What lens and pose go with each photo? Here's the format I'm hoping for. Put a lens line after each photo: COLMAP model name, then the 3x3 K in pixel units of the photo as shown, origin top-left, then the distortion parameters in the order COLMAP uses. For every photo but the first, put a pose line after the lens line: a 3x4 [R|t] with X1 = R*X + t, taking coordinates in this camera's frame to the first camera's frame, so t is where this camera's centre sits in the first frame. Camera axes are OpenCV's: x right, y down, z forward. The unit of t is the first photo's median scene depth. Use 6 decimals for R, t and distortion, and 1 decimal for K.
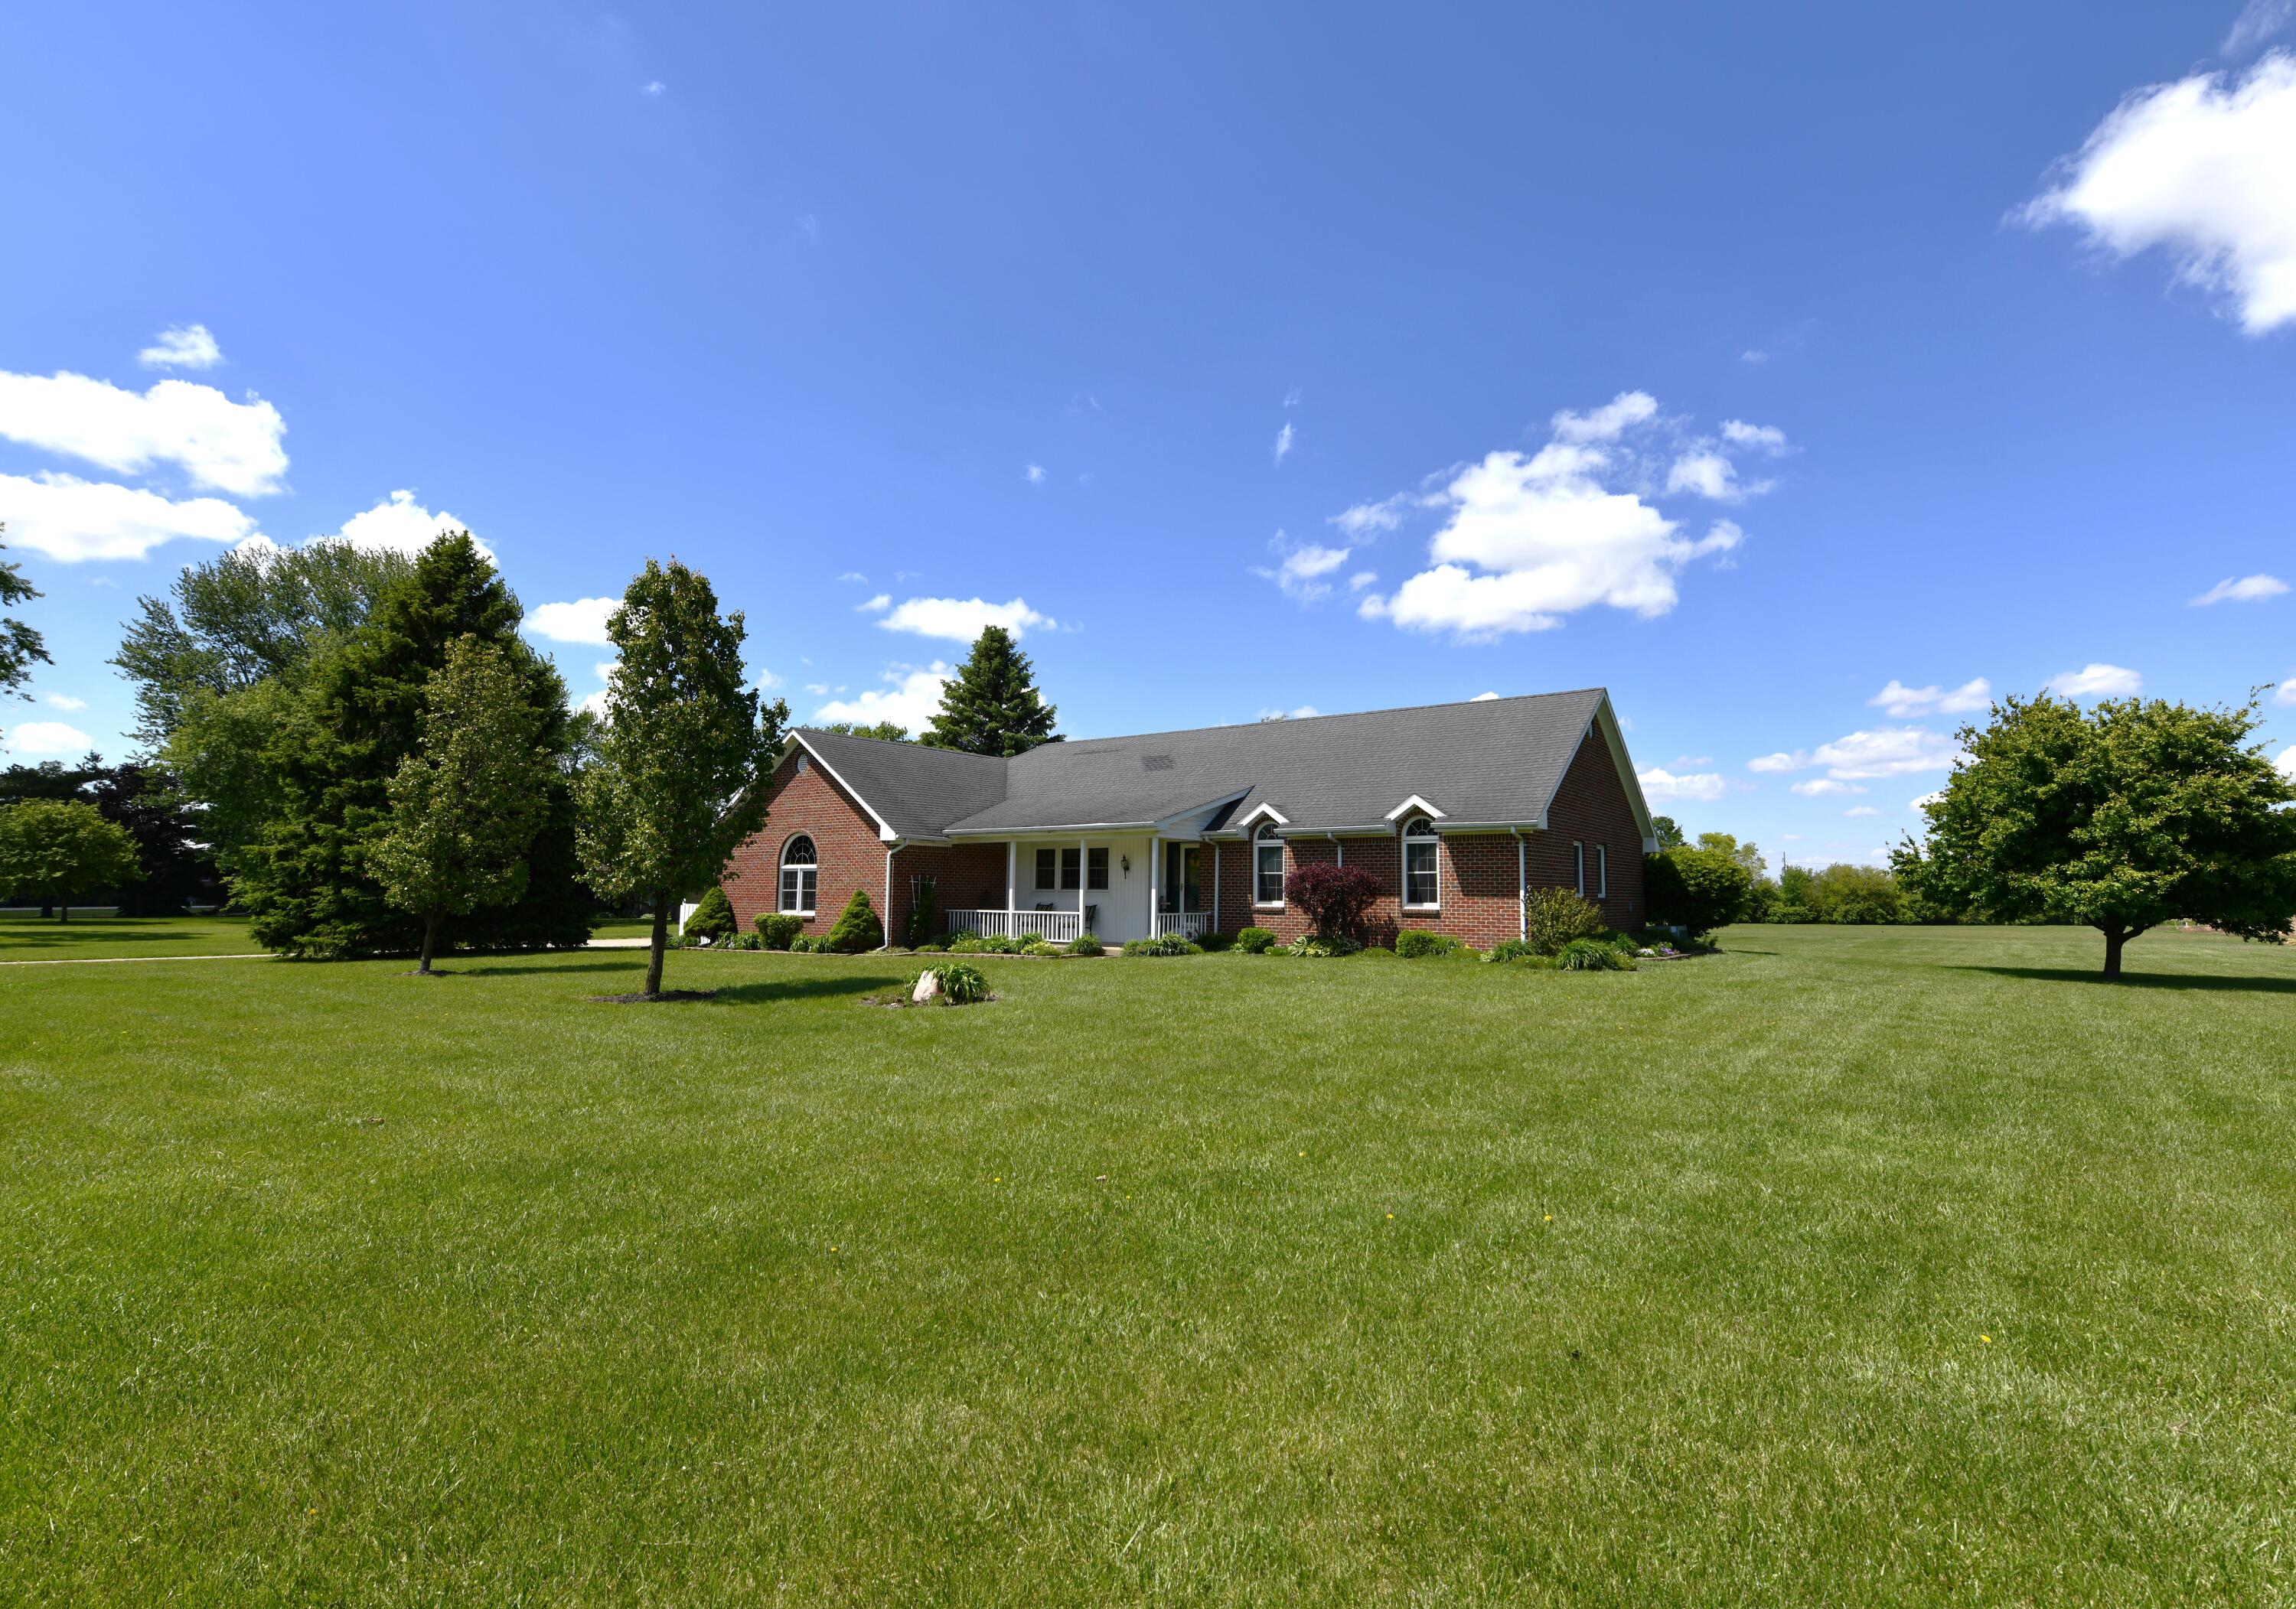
lens RADIAL K [[1088.6, 0, 1201.5], [0, 1088.6, 875.9], [0, 0, 1]] dist [-0.021622, 0.000227]
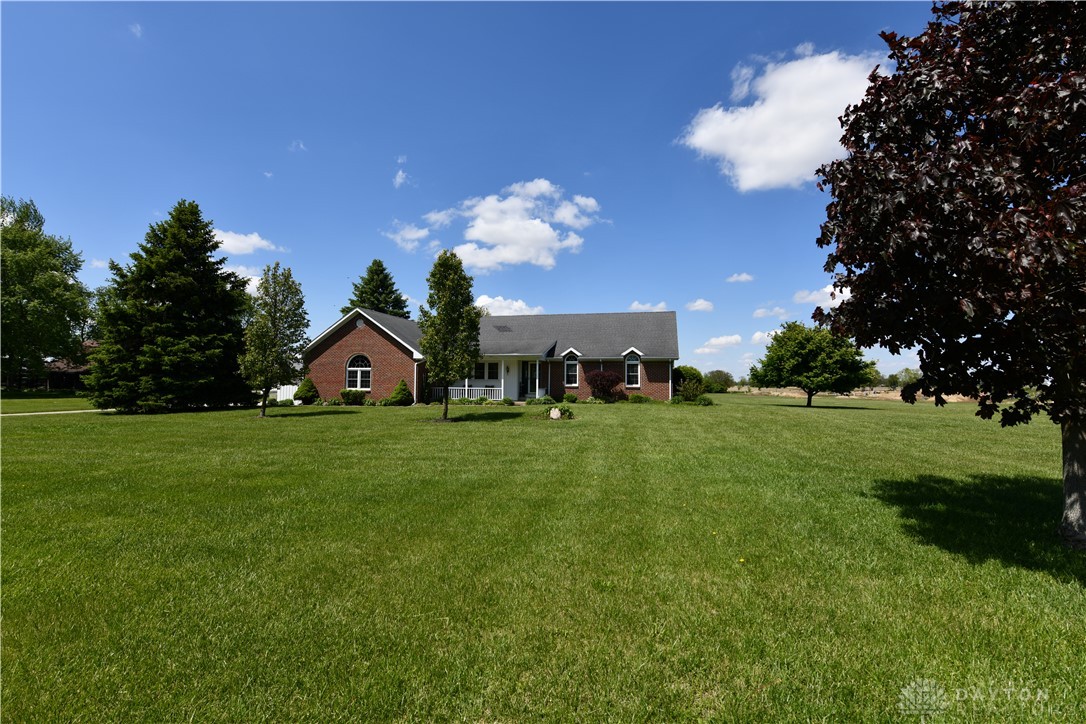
lens RADIAL K [[474.8, 0, 539.5], [0, 474.8, 358.5], [0, 0, 1]] dist [-0.001835, -0.007306]
pose [[0.929786, 0.020005, 0.367557, -0.470423], [-0.008163, 0.999397, -0.033747, 0.000663], [-0.368010, 0.028377, 0.929389, -0.072629]]
